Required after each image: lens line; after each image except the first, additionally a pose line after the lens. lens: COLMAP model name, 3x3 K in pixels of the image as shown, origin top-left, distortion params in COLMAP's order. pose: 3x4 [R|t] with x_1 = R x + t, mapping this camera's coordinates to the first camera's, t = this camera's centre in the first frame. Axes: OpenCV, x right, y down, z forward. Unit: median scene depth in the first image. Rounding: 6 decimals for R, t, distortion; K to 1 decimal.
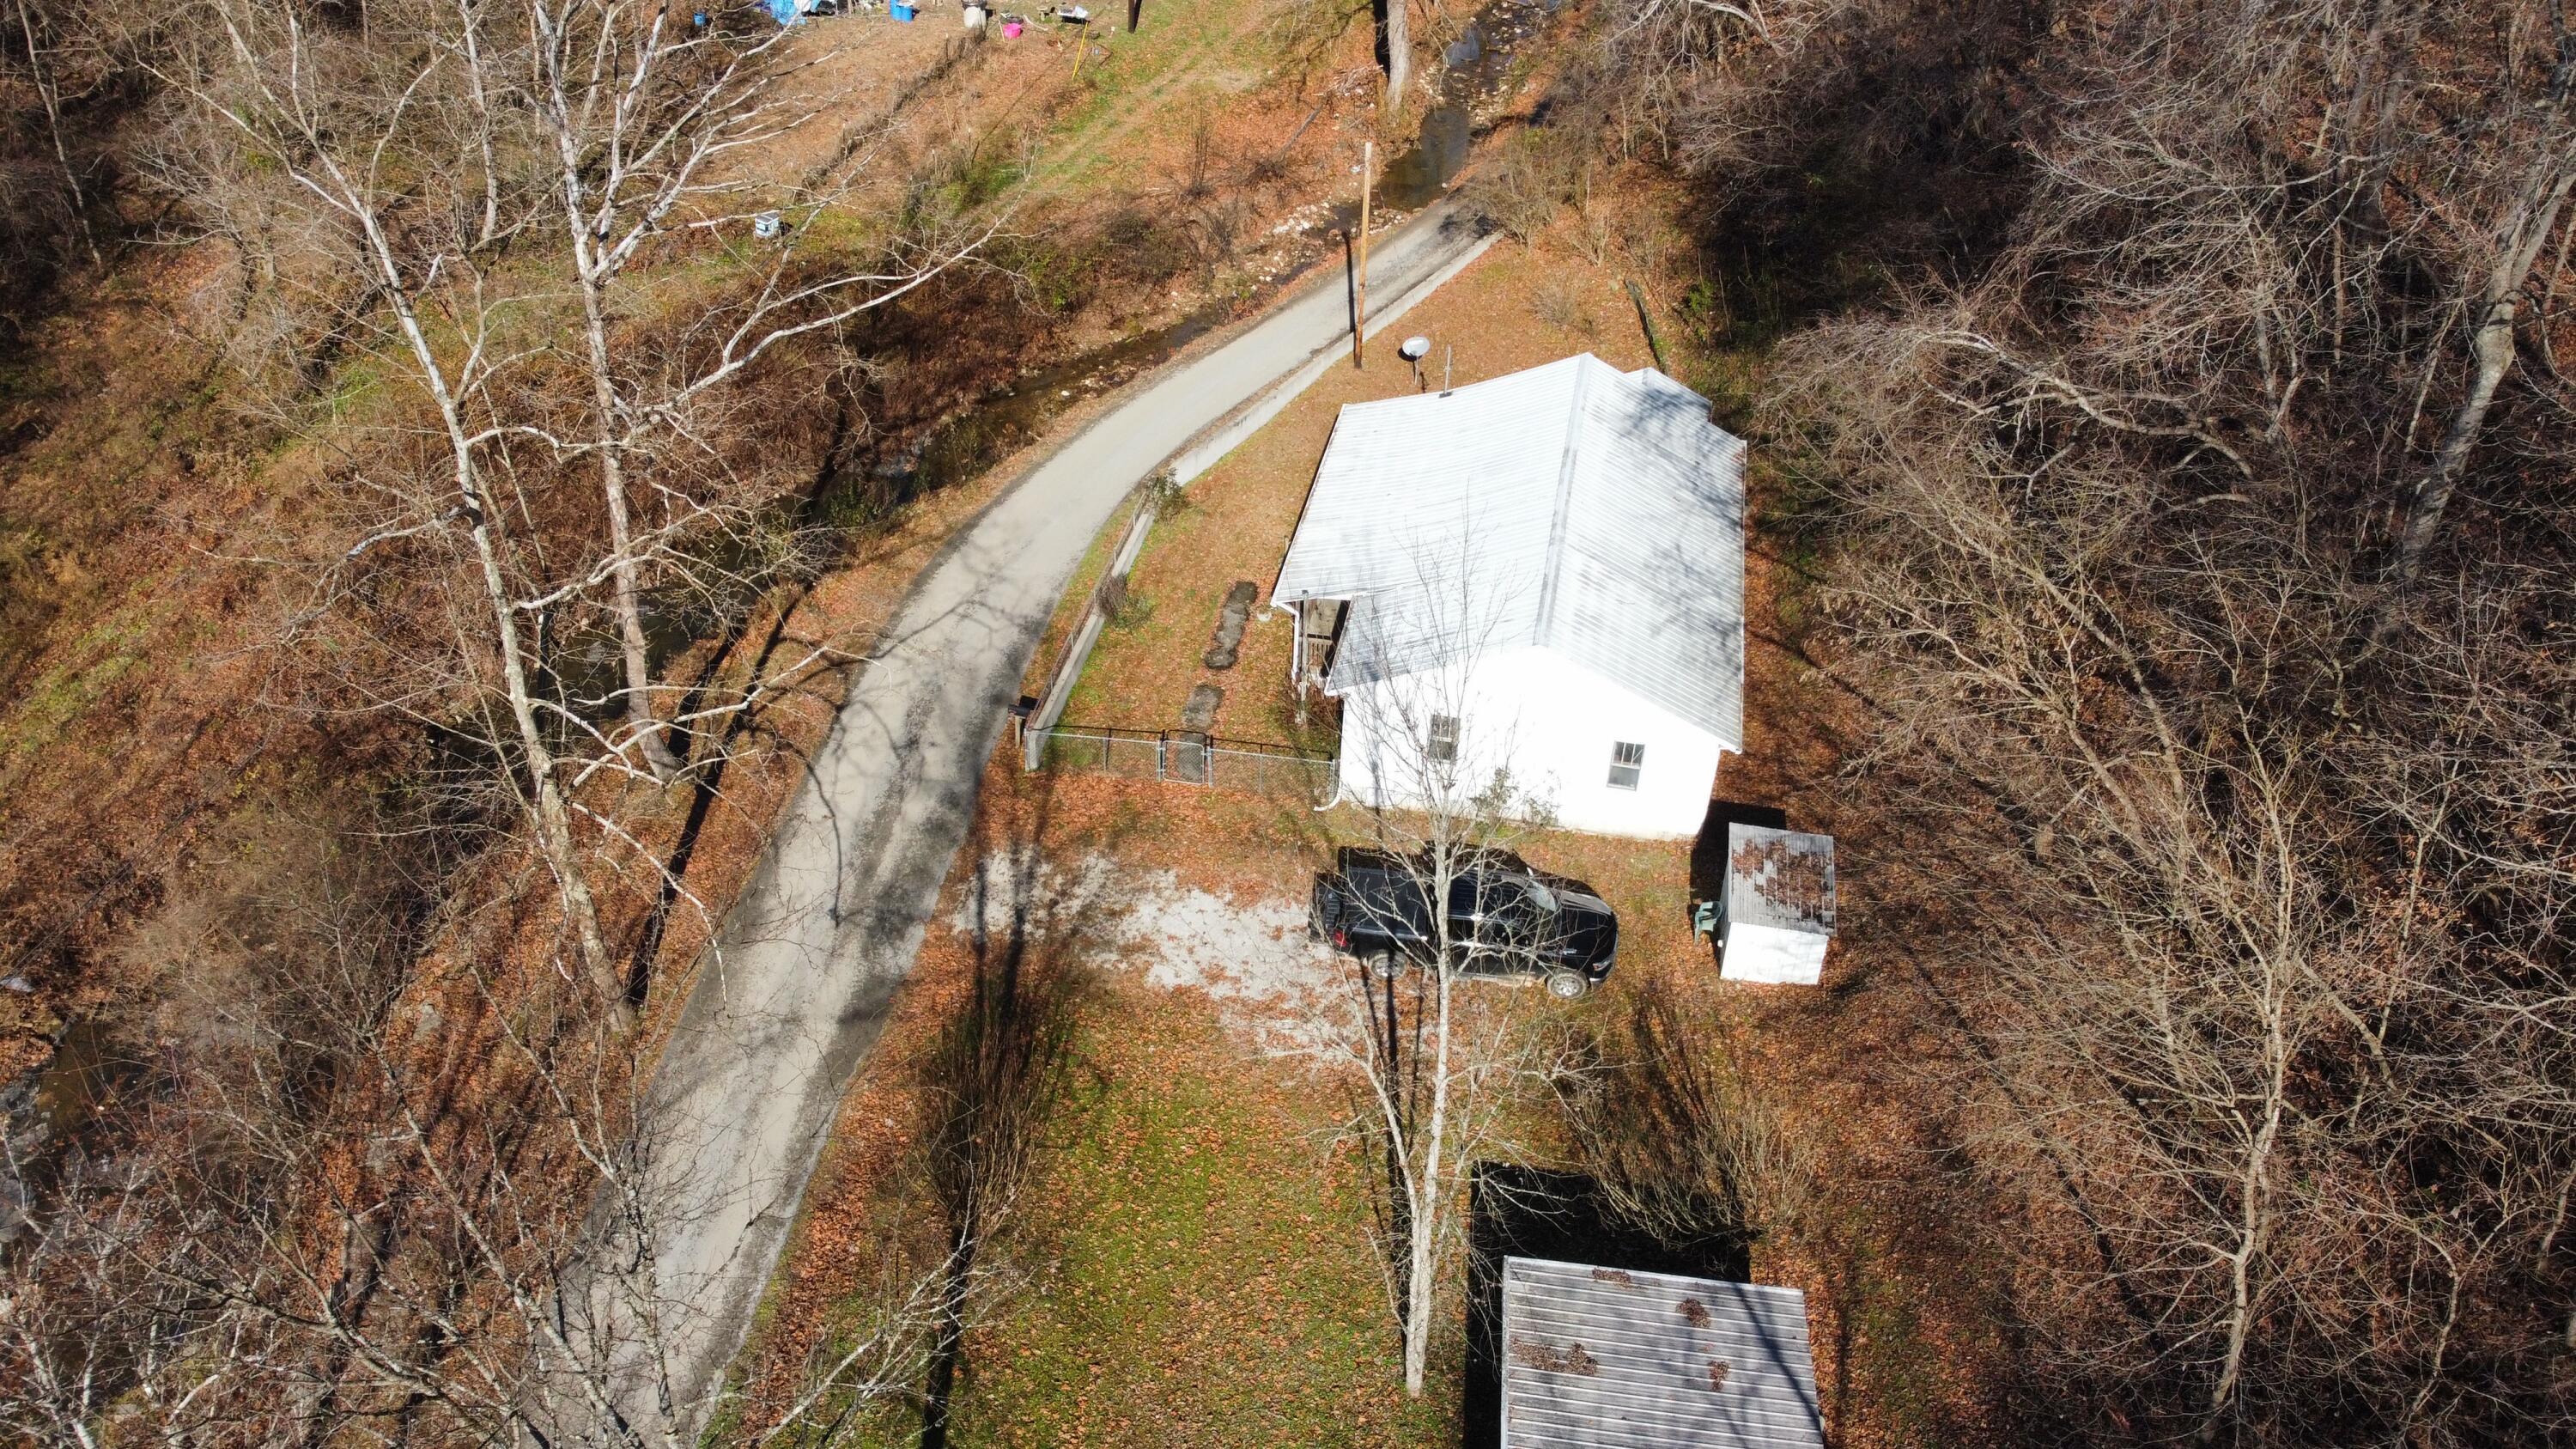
lens RADIAL K [[1934.8, 0, 1276.3], [0, 1934.8, 713.1], [0, 0, 1]] dist [0.004427, 0.001378]
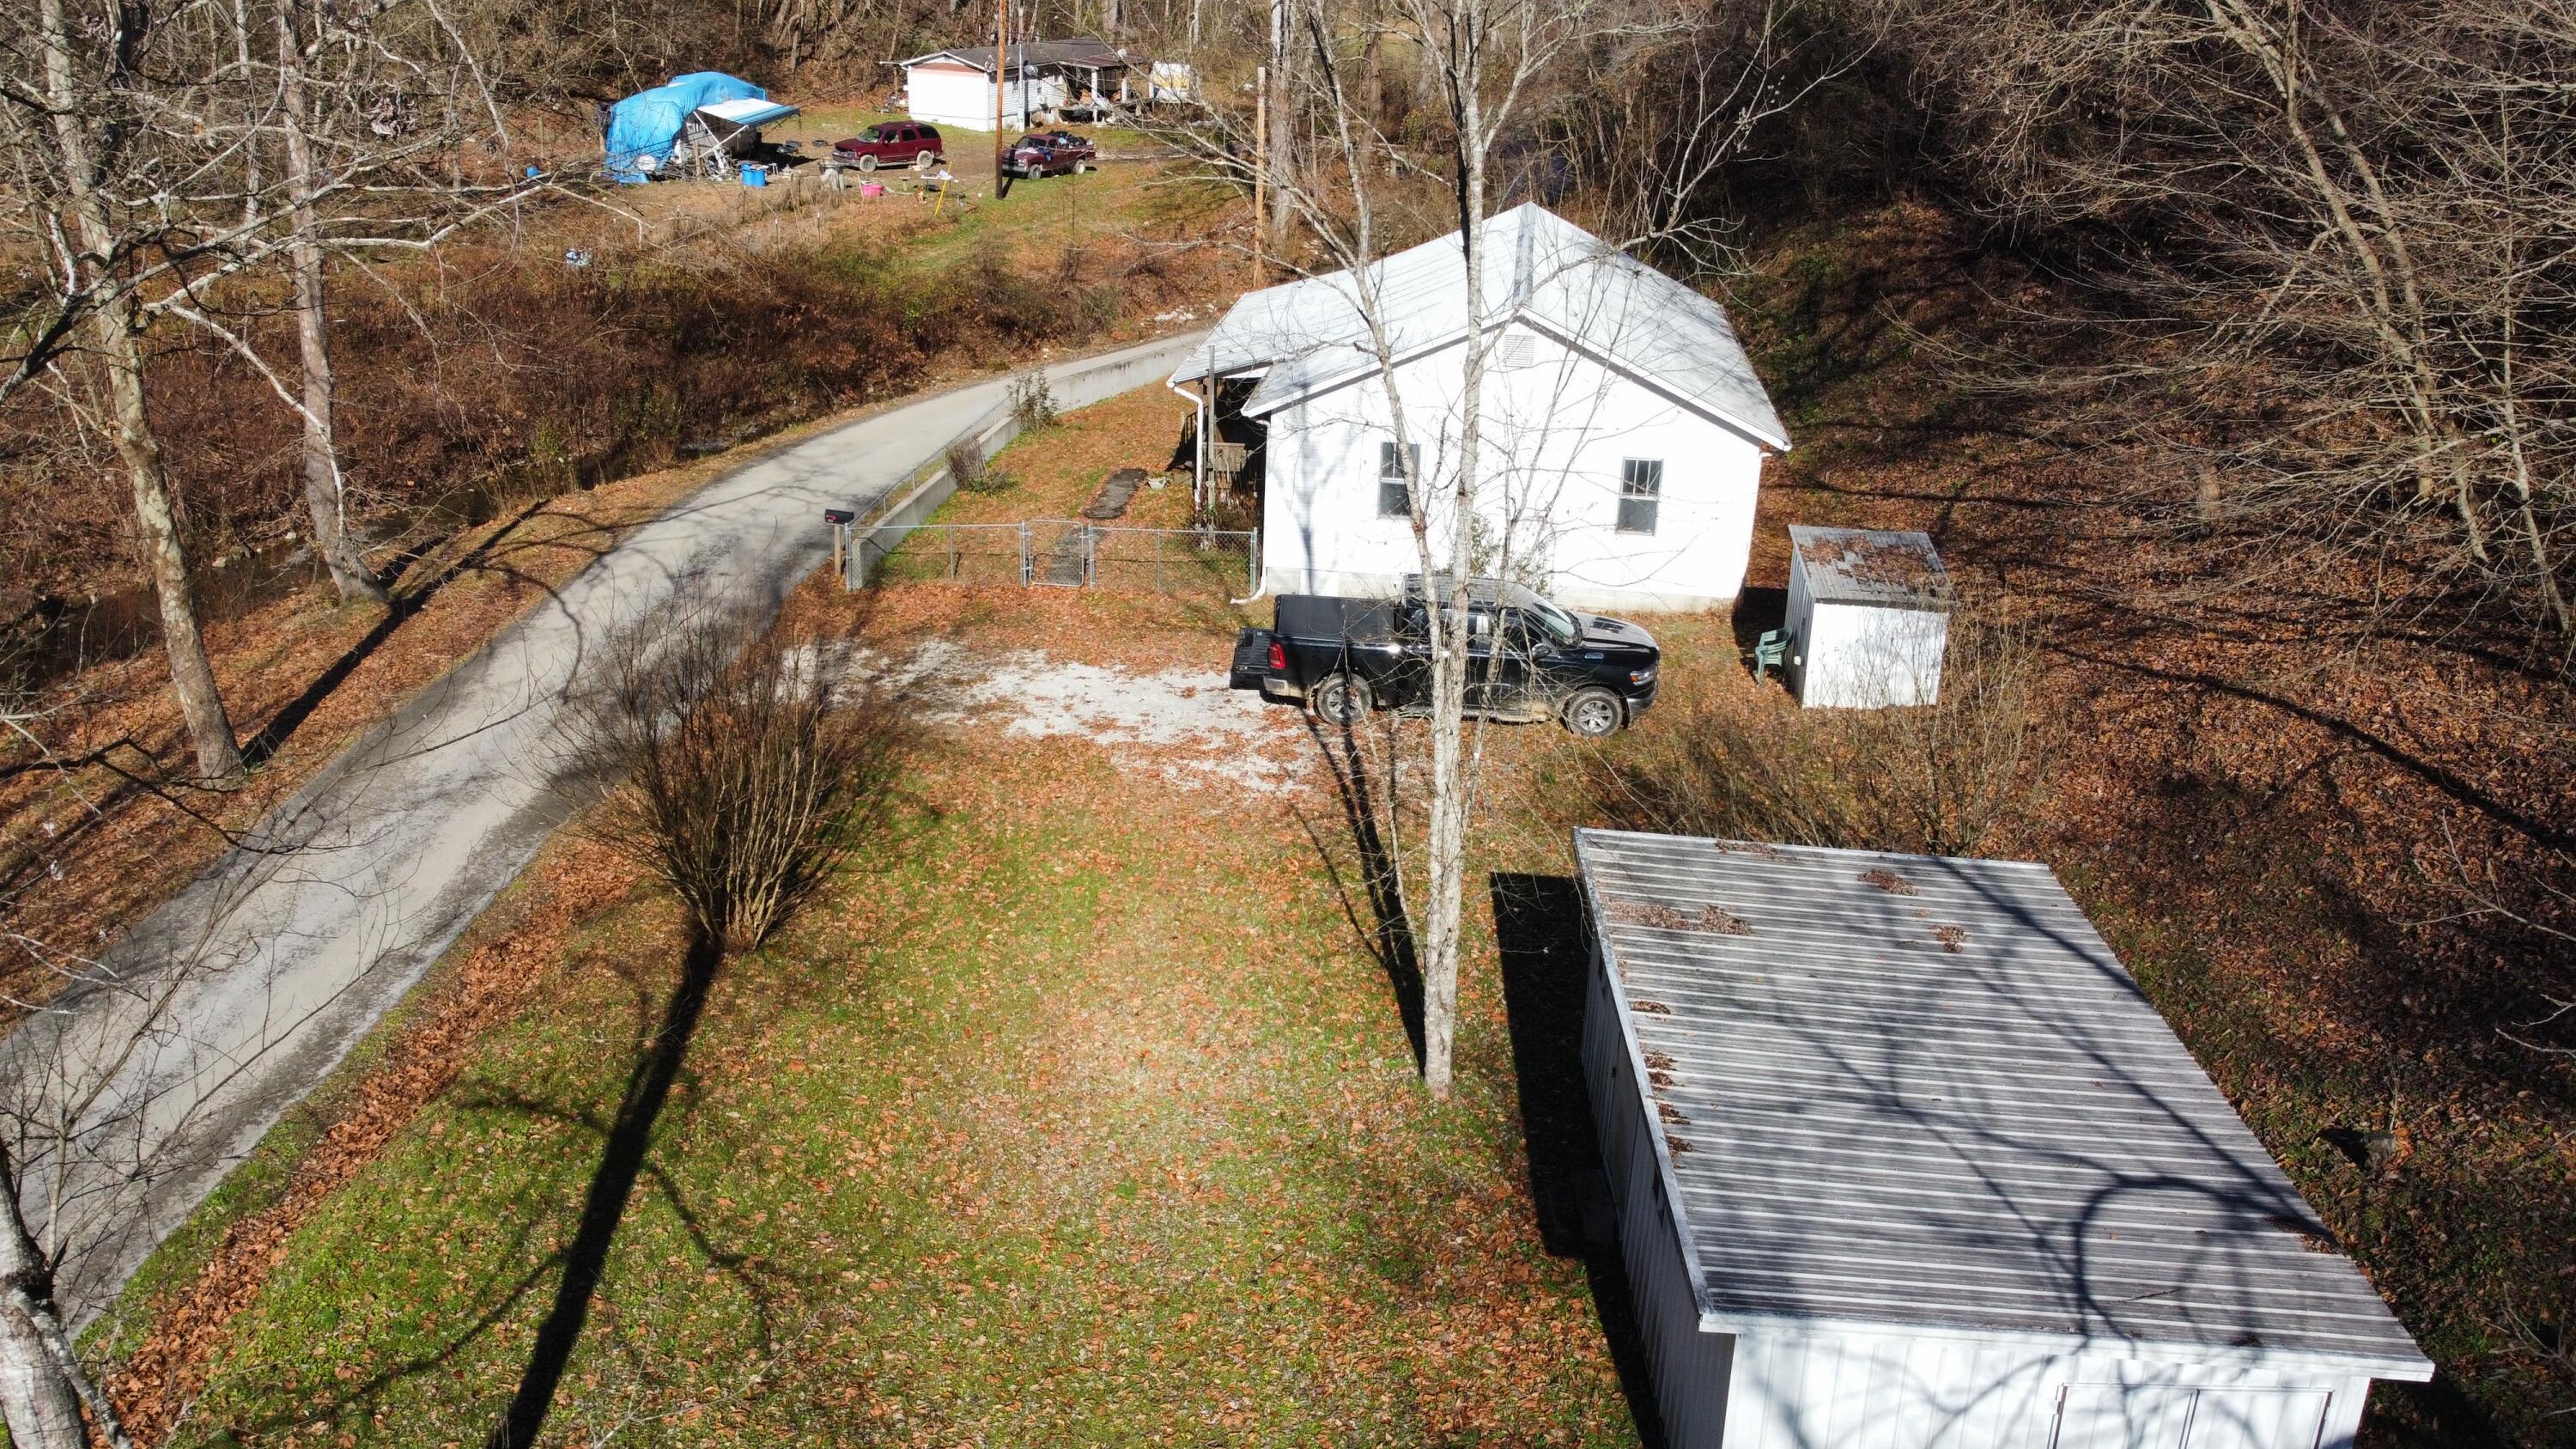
lens RADIAL K [[1934.8, 0, 1284.8], [0, 1934.8, 744.5], [0, 0, 1]] dist [0.004427, 0.001378]
pose [[0.997277, -0.019279, 0.071183, -0.015219], [0.038493, 0.959391, -0.279442, 0.339384], [-0.062905, 0.281421, 0.957520, 0.316338]]
